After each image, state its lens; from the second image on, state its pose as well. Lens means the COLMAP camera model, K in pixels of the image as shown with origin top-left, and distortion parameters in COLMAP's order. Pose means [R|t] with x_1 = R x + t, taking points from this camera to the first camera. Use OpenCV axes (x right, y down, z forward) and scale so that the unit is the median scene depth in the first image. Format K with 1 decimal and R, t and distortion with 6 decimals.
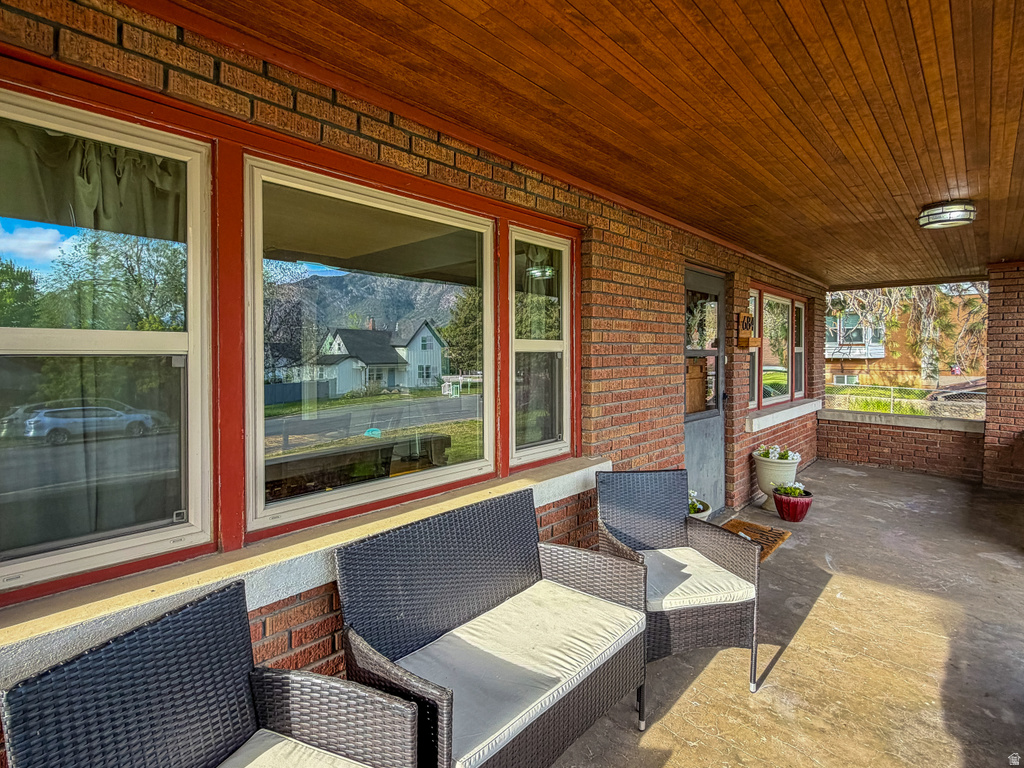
lens RADIAL K [[511.4, 0, 510.4], [0, 511.4, 362.5], [0, 0, 1]] dist [0.002140, 0.000393]
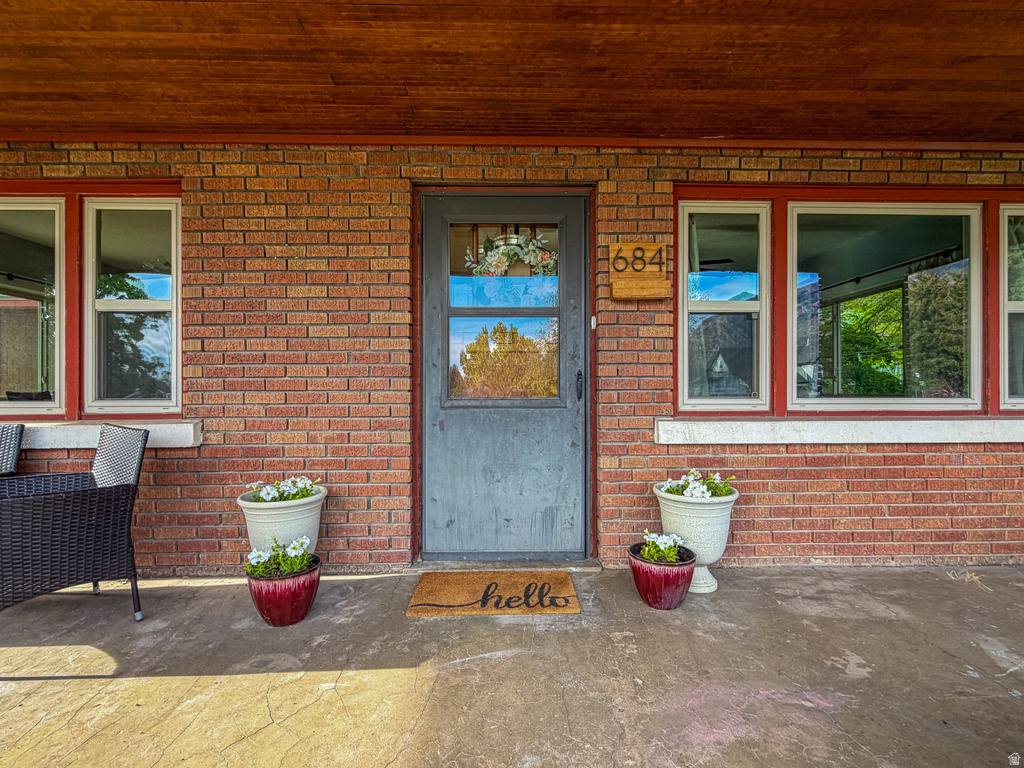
lens RADIAL K [[500.6, 0, 512.0], [0, 500.6, 384.0], [0, 0, 1]] dist [0.002086, 0.000463]
pose [[0.699261, 0.003629, -0.714858, 1.155717], [-0.008580, 0.999958, -0.003317, 0.108854], [0.714815, 0.008453, 0.699262, 0.723680]]
